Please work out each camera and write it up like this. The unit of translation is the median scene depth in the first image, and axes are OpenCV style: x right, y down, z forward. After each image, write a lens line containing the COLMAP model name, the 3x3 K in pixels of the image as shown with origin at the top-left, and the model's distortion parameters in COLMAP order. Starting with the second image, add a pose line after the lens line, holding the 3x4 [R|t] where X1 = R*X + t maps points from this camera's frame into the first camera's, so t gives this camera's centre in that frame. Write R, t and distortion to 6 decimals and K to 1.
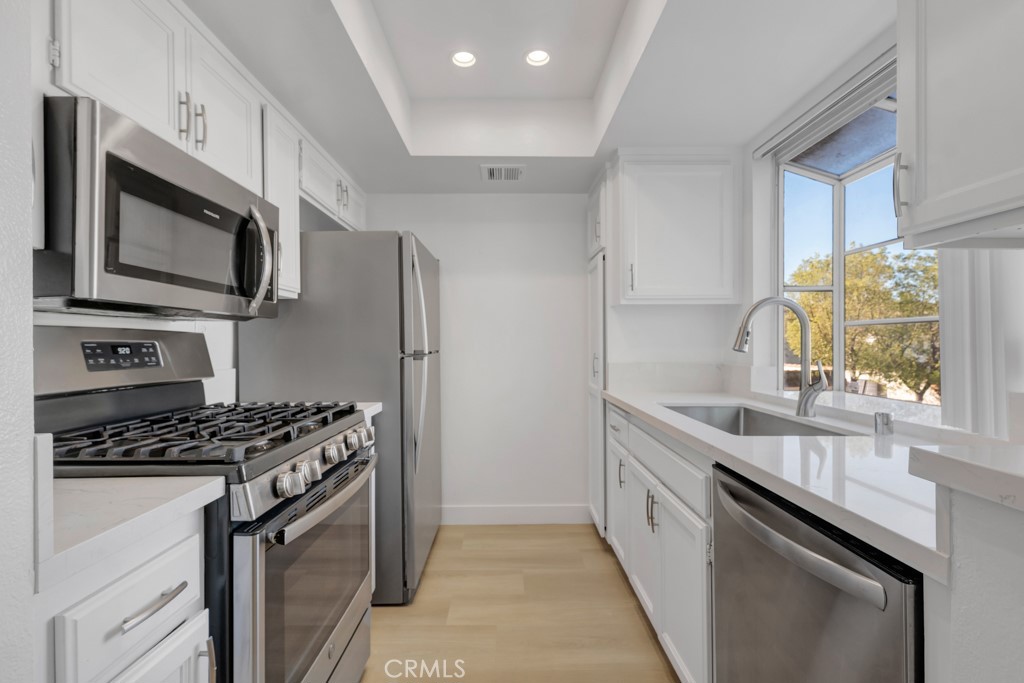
lens RADIAL K [[461.4, 0, 508.5], [0, 461.4, 342.9], [0, 0, 1]] dist [0.009218, -0.000339]
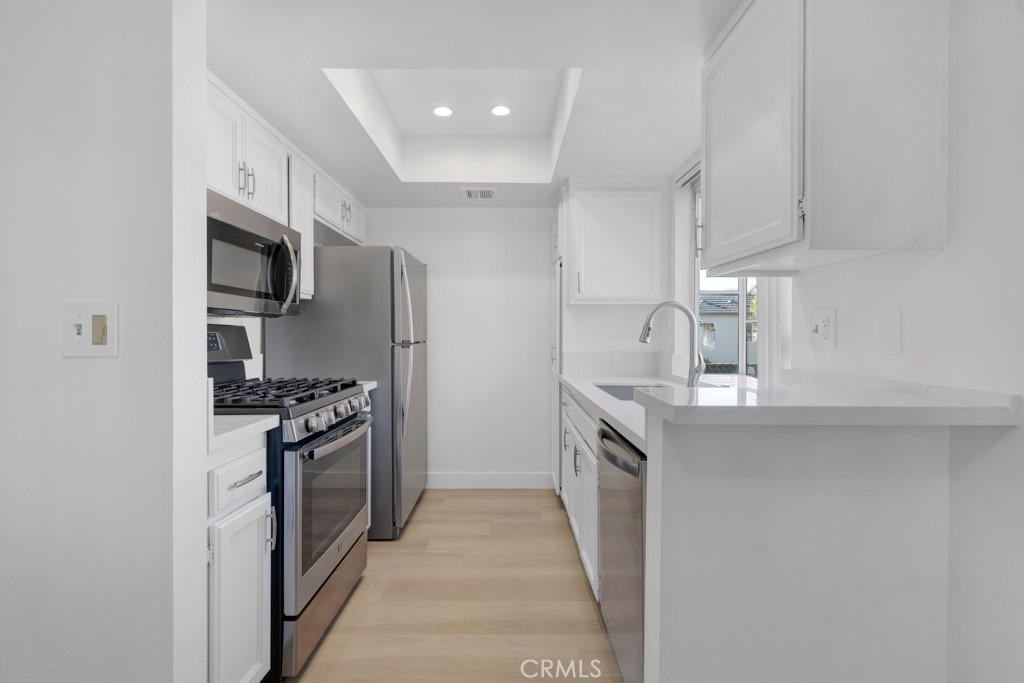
lens RADIAL K [[478.7, 0, 504.3], [0, 478.7, 334.4], [0, 0, 1]] dist [0.009363, -0.000053]
pose [[0.999864, 0.006039, -0.015324, 0.096720], [-0.006036, 0.999982, 0.000223, -0.001800], [0.015325, -0.000130, 0.999883, -0.316095]]
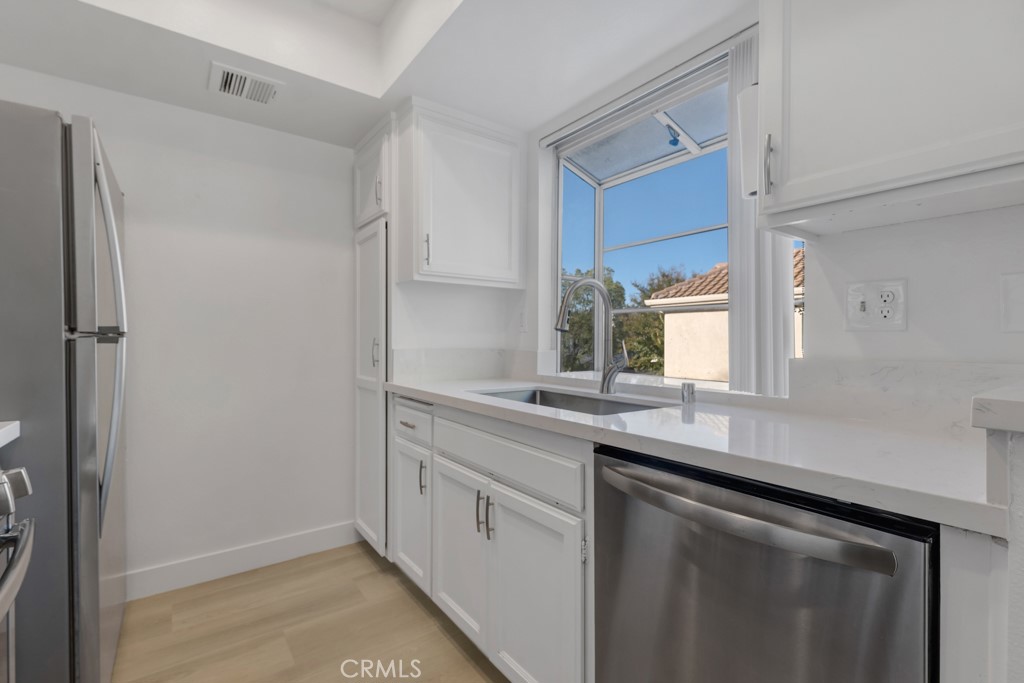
lens RADIAL K [[461.4, 0, 508.5], [0, 461.4, 342.9], [0, 0, 1]] dist [0.009218, -0.000339]
pose [[0.813956, 0.002061, 0.580922, -0.124890], [-0.004973, 0.999982, 0.003420, 0.032860], [-0.580905, -0.005673, 0.813952, 0.223930]]
